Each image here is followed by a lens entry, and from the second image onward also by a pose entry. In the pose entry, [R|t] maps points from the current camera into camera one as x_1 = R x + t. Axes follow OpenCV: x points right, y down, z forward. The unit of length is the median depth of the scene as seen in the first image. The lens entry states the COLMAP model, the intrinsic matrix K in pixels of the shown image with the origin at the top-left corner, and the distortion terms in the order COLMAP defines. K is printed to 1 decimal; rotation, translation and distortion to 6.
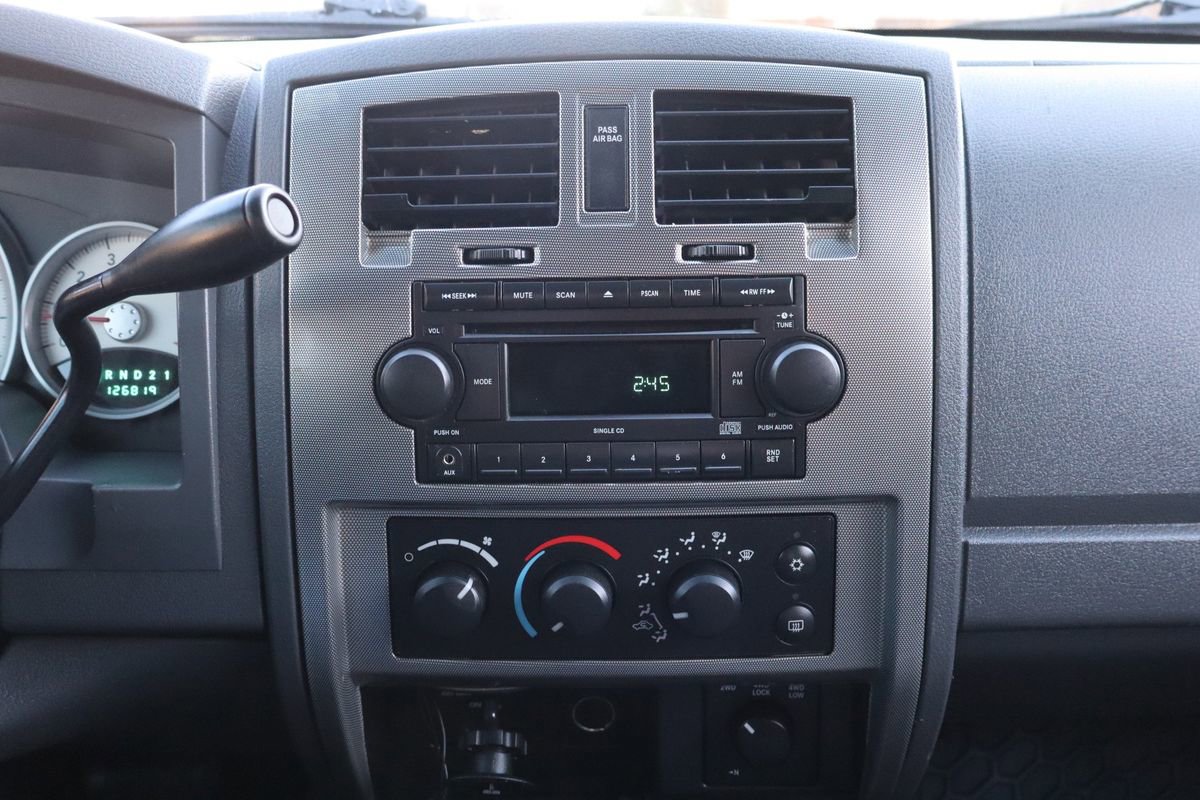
lens RADIAL K [[1126.0, 0, 600.0], [0, 1126.0, 400.0], [0, 0, 1]] dist [0.005331, -0.004856]
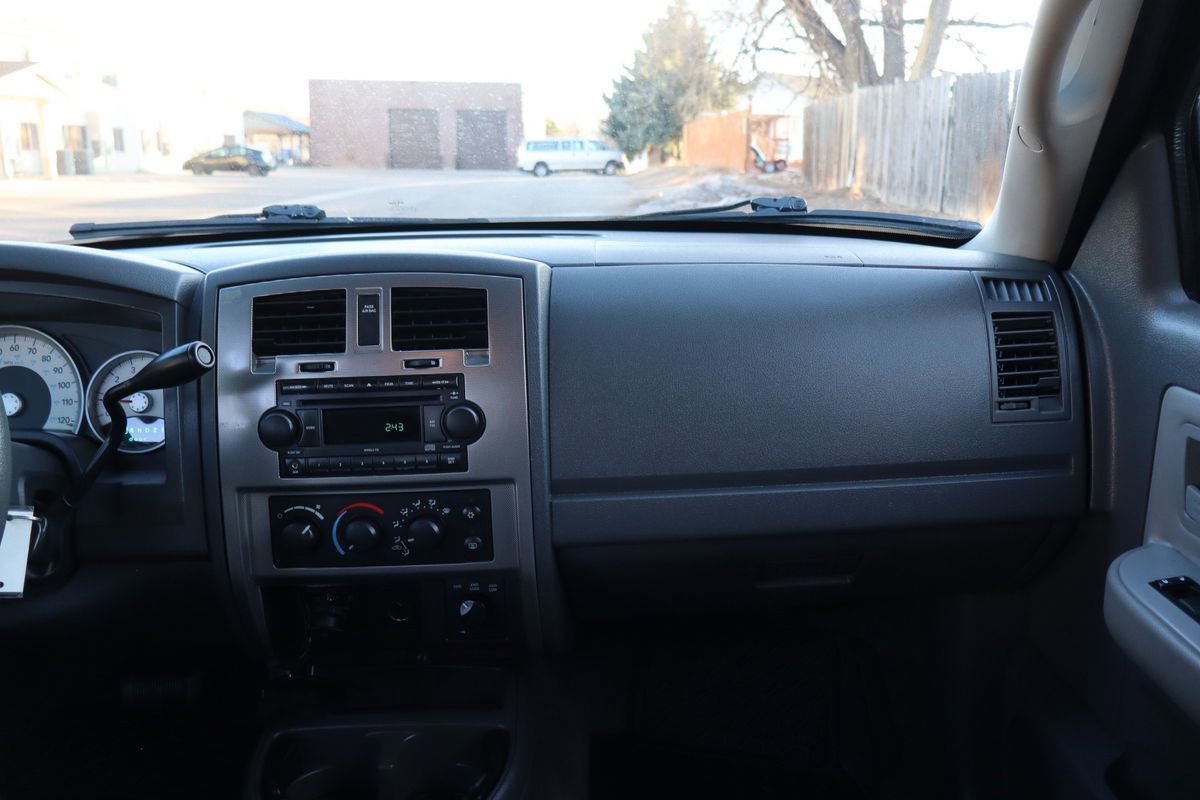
lens RADIAL K [[998.0, 0, 597.6], [0, 998.0, 409.7], [0, 0, 1]] dist [0.009154, -0.002632]
pose [[0.999695, -0.021296, 0.012532, 0.396431], [0.021888, 0.998551, -0.049158, 0.051624], [-0.011467, 0.049417, 0.998712, -0.836629]]
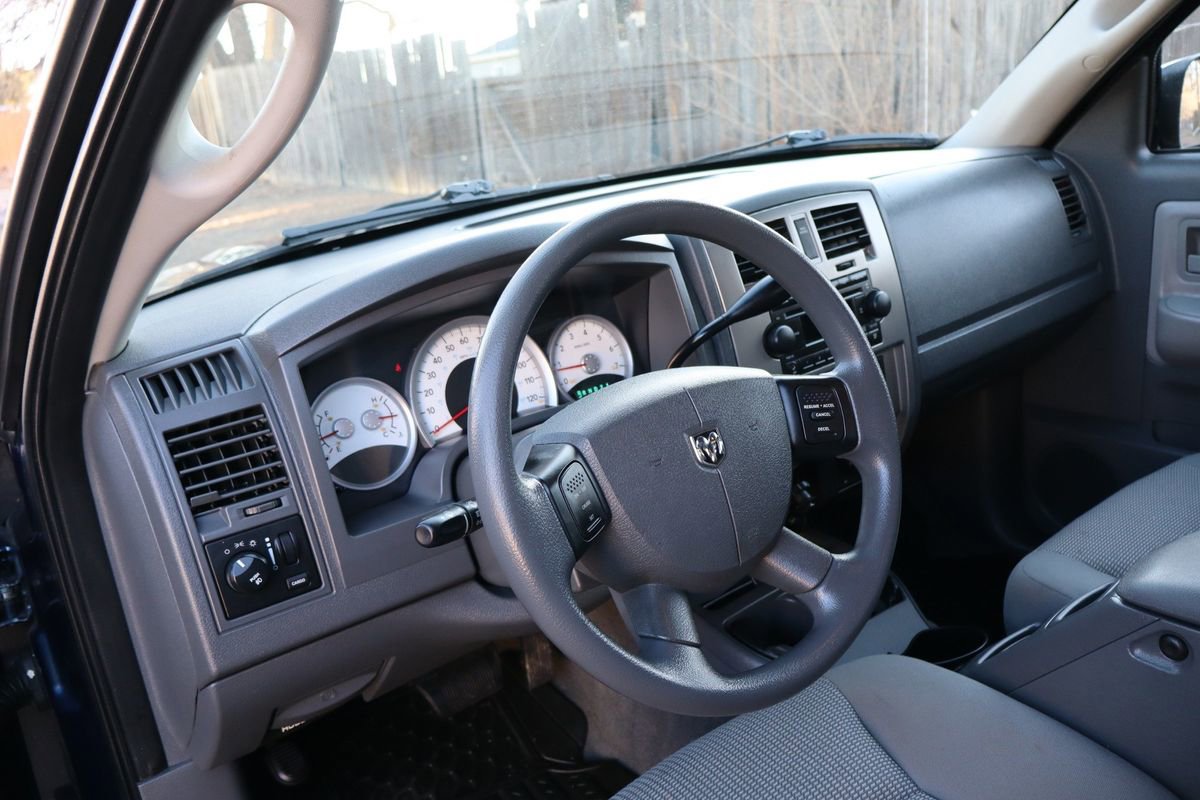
lens RADIAL K [[998.0, 0, 597.6], [0, 998.0, 409.7], [0, 0, 1]] dist [0.009154, -0.002632]
pose [[0.778676, -0.269575, 0.566562, -1.723209], [0.284950, 0.956440, 0.063449, -0.119678], [-0.558987, 0.112035, 0.821573, -0.551702]]
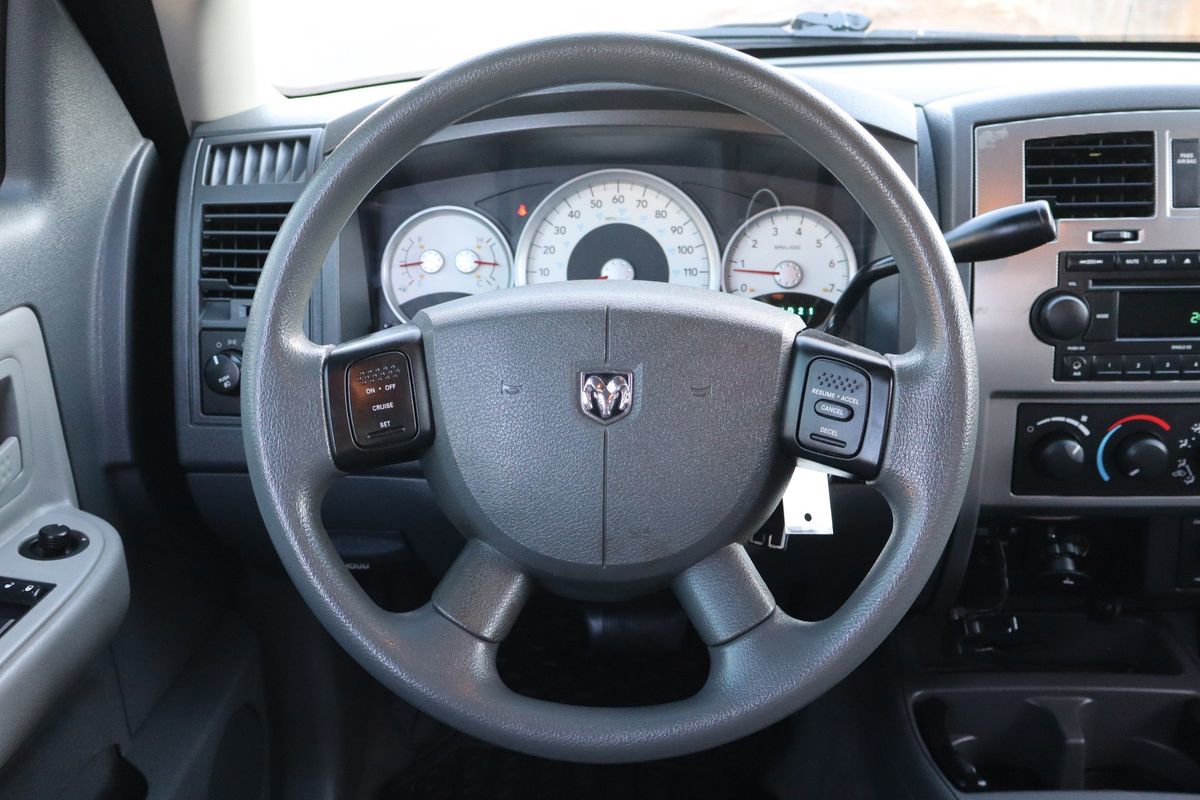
lens RADIAL K [[1213.5, 0, 602.2], [0, 1213.5, 403.5], [0, 0, 1]] dist [0.006023, -0.004492]
pose [[0.999969, 0.001542, -0.007777, -0.776993], [-0.001084, 0.998283, 0.058573, 0.006950], [0.007854, -0.058563, 0.998253, -0.702565]]
